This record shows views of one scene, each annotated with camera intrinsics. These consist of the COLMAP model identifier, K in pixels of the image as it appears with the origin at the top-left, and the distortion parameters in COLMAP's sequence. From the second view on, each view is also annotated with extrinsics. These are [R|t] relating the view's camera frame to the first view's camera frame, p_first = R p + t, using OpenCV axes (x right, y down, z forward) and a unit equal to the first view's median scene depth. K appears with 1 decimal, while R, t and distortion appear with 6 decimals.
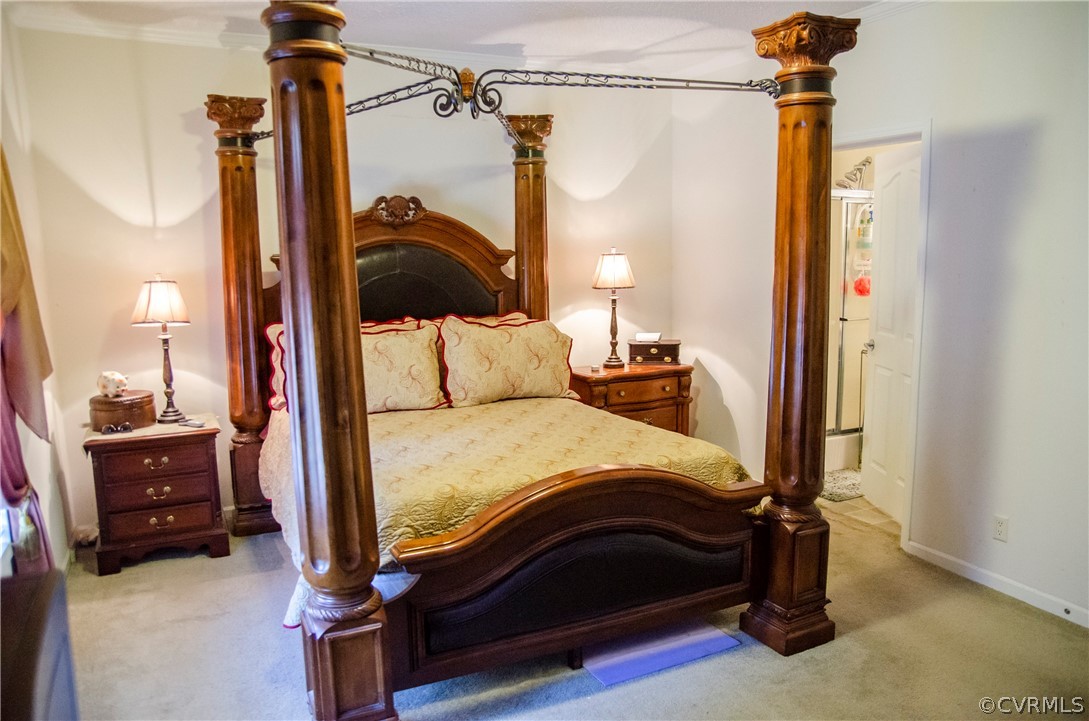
lens RADIAL K [[809.9, 0, 550.1], [0, 809.9, 363.3], [0, 0, 1]] dist [-0.124559, 0.119268]
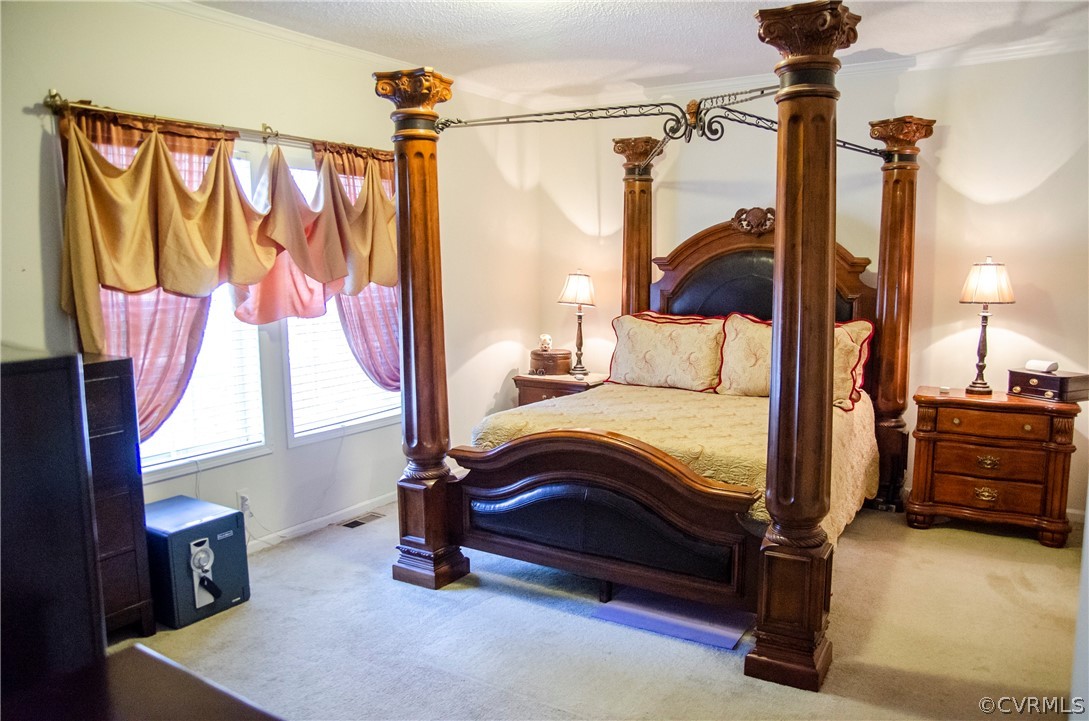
lens RADIAL K [[827.3, 0, 553.8], [0, 827.3, 362.5], [0, 0, 1]] dist [-0.121558, 0.116210]
pose [[0.524698, 0.116443, -0.843287, 0.654203], [-0.125165, 0.990387, 0.058877, -0.025386], [0.842037, 0.074657, 0.534229, 0.163279]]
